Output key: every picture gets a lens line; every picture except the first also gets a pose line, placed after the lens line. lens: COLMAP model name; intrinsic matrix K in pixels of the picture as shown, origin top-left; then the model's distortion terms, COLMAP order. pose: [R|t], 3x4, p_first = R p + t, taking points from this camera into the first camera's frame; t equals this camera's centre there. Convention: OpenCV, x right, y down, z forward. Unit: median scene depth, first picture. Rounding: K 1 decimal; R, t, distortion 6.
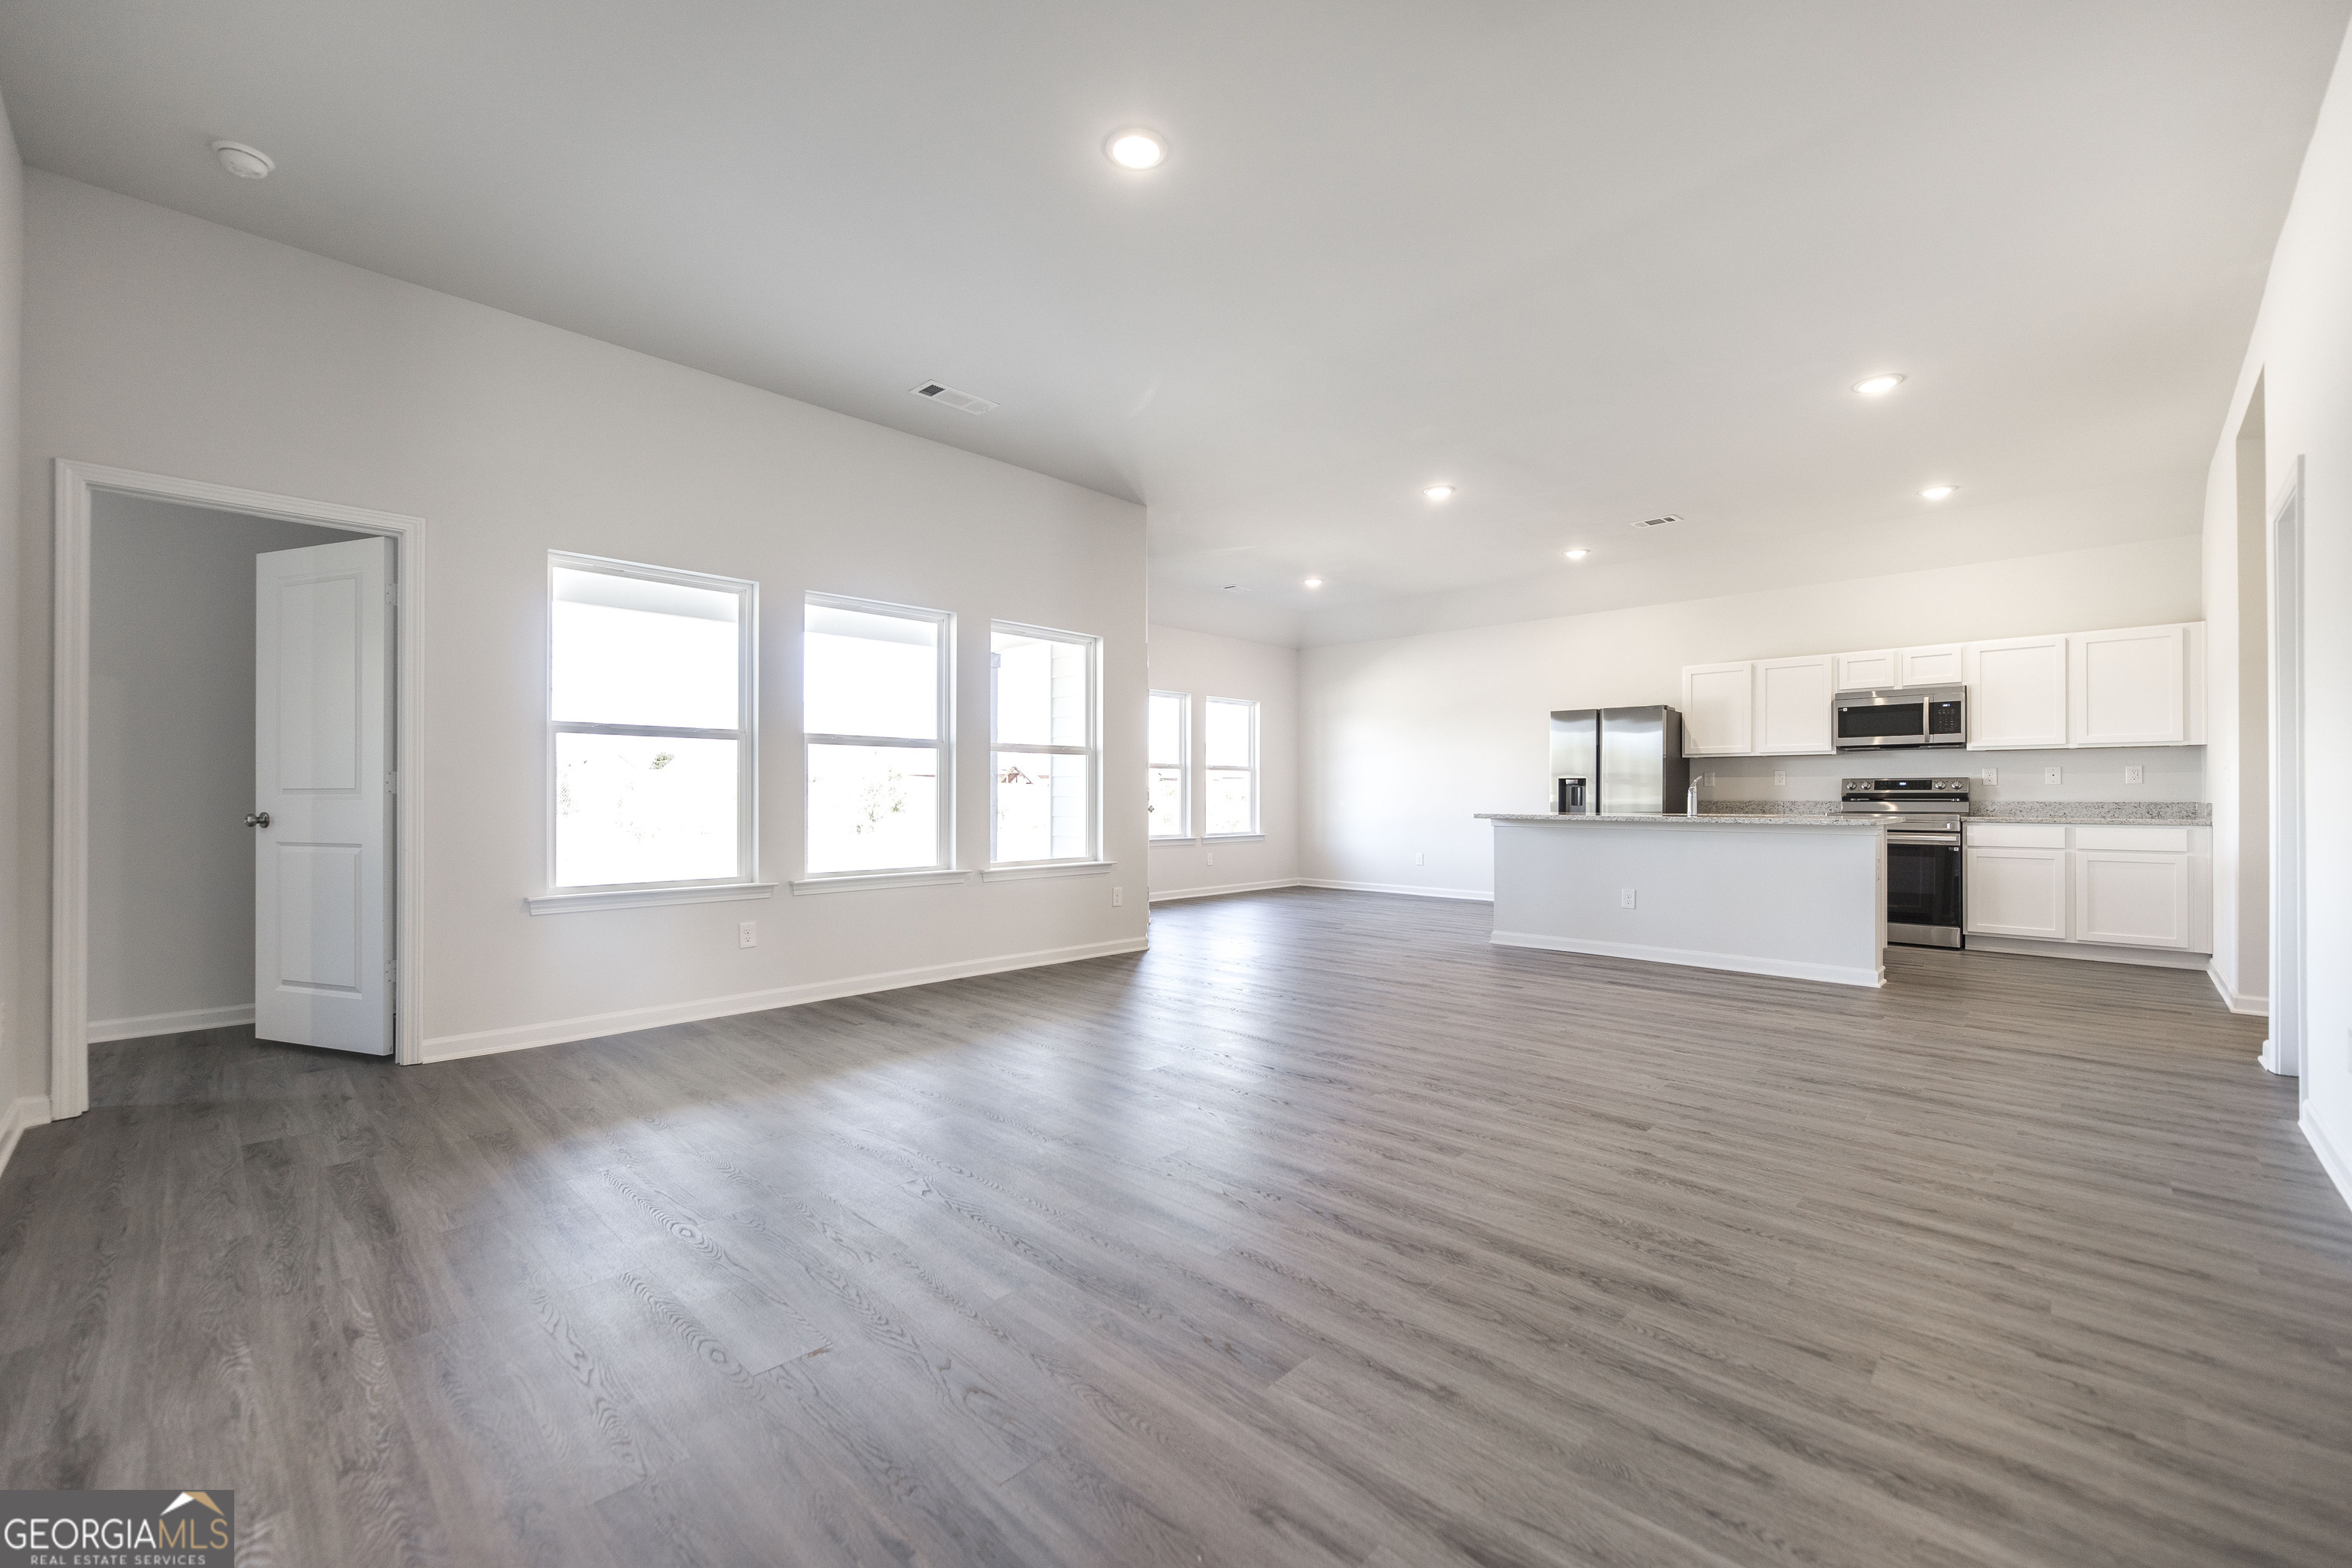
lens RADIAL K [[960.4, 0, 1181.8], [0, 960.4, 788.3], [0, 0, 1]] dist [0.003467, 0.000751]
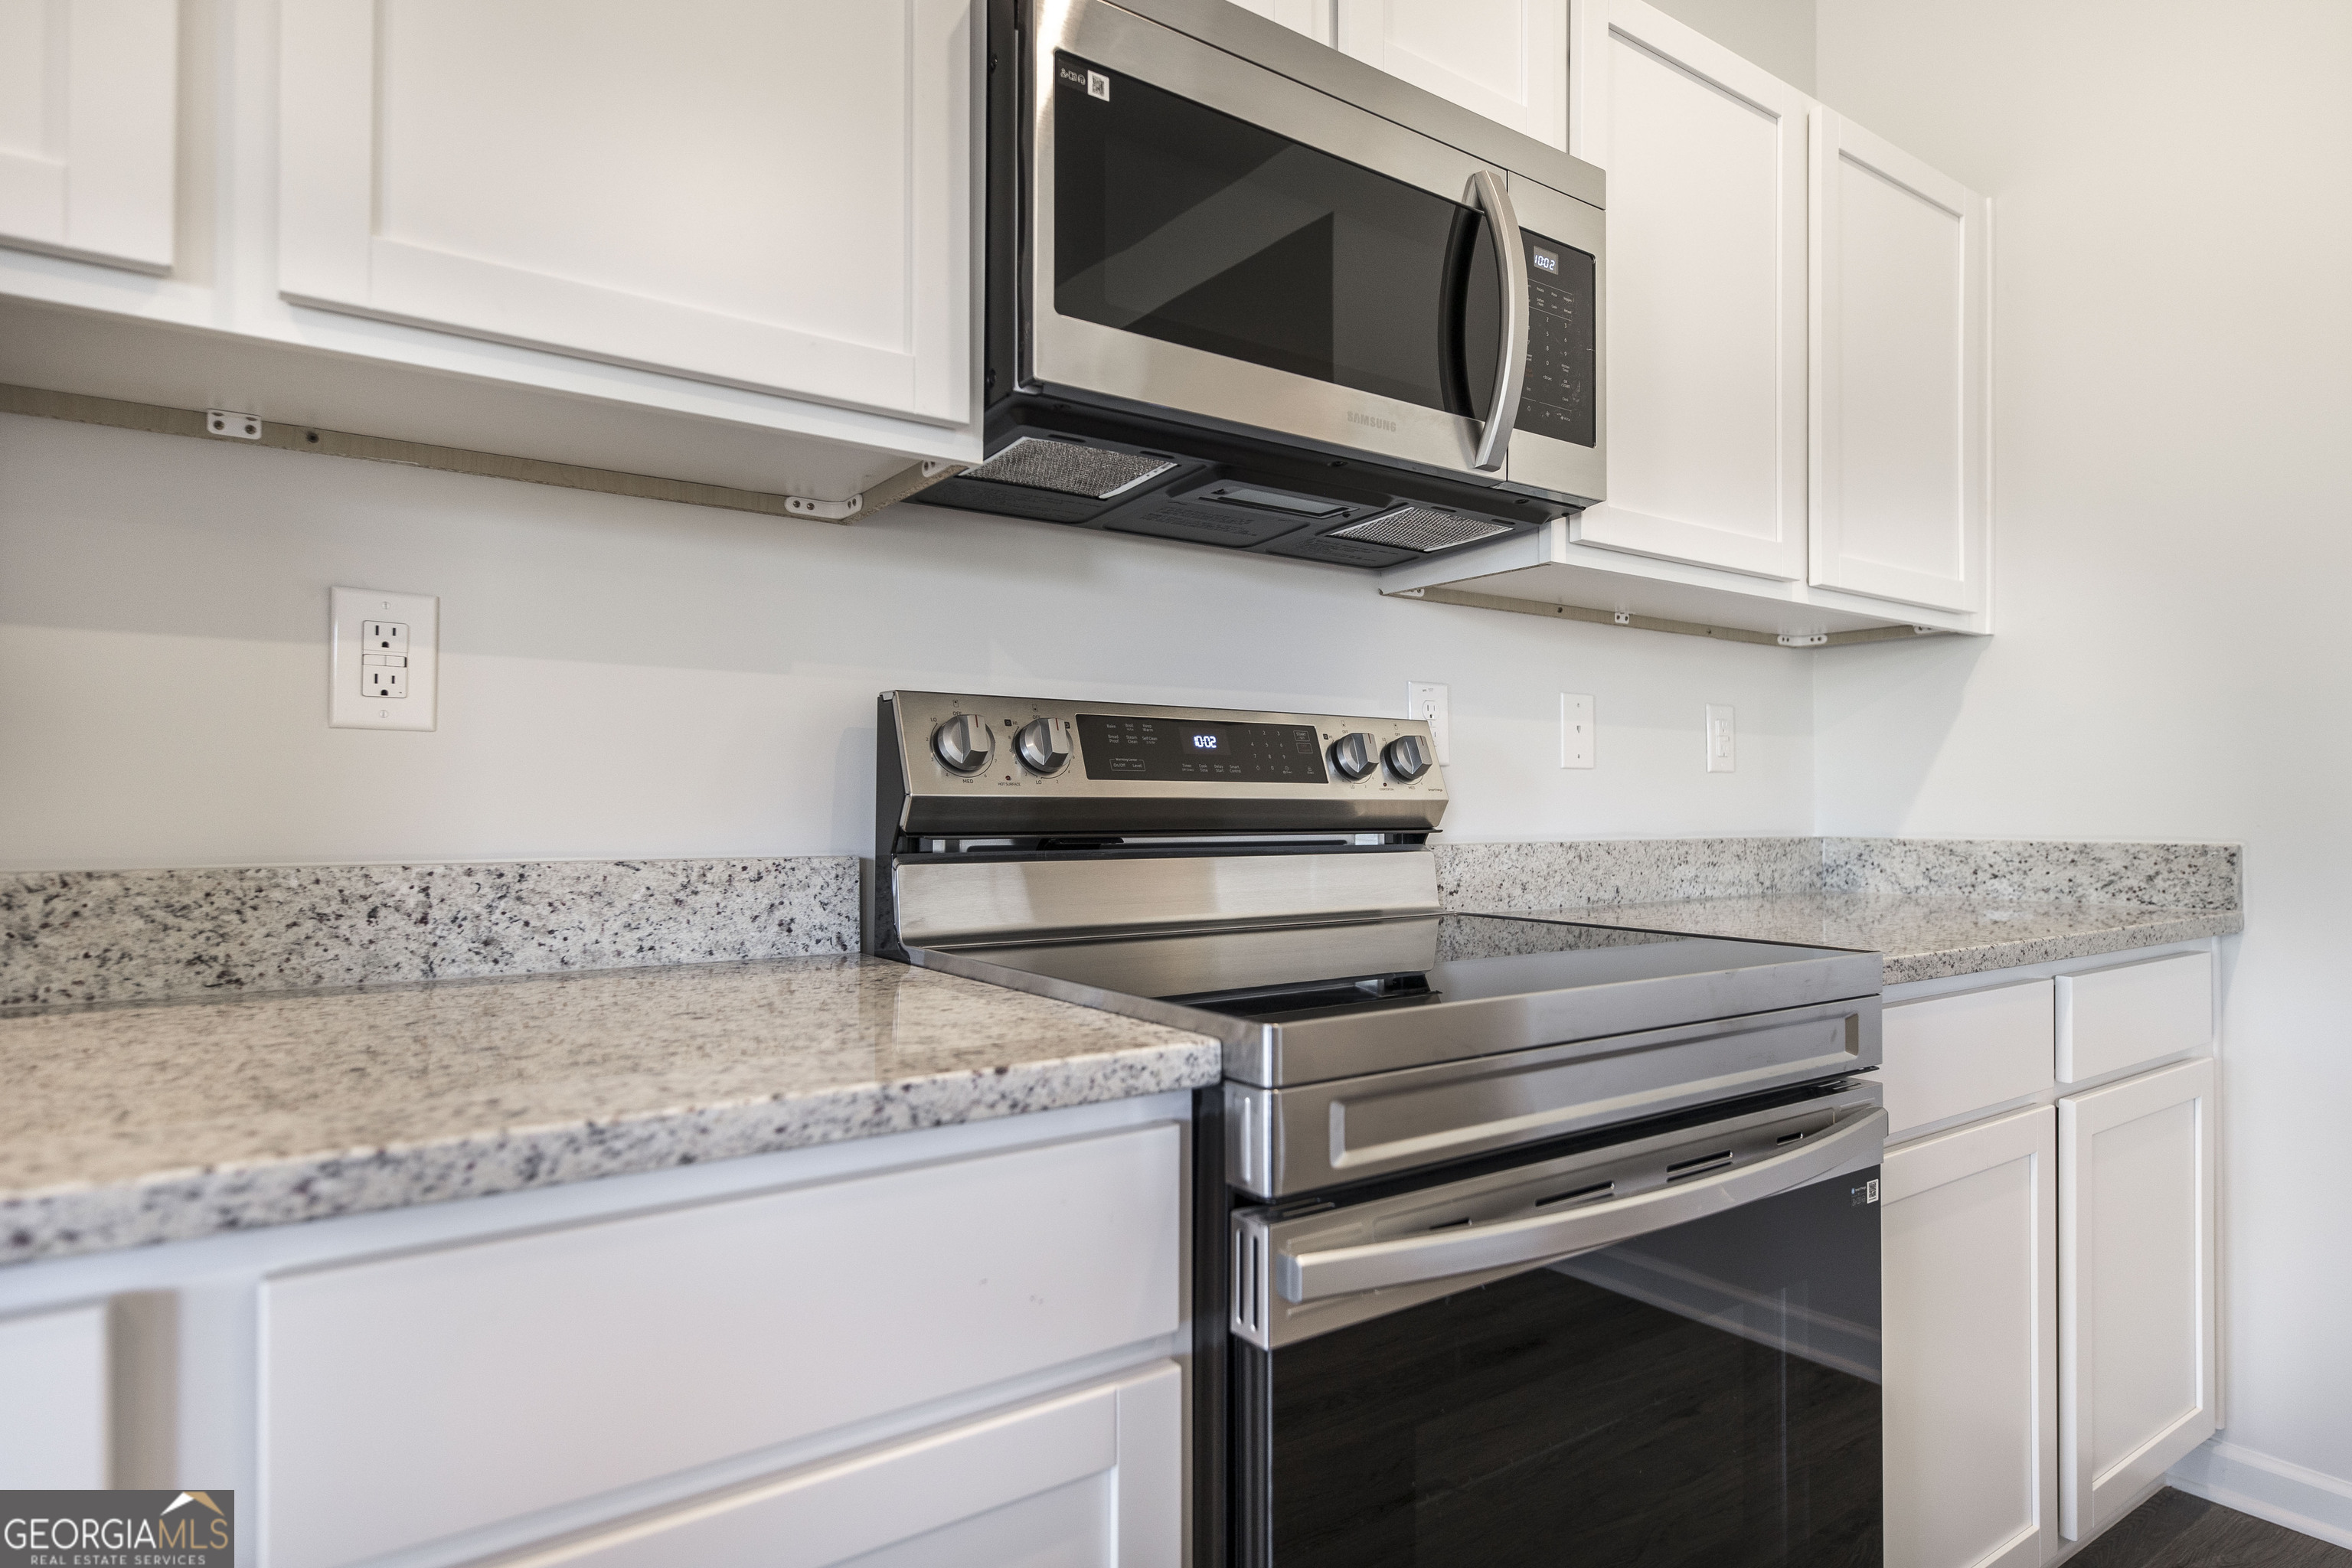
lens RADIAL K [[1292.1, 0, 1182.1], [0, 1292.1, 800.6], [0, 0, 1]] dist [0.015739, -0.000040]
pose [[0.193867, 0.010768, 0.980969, 0.546922], [-0.006515, 0.999932, -0.009688, 0.006978], [-0.981006, -0.004513, 0.193924, 0.973684]]
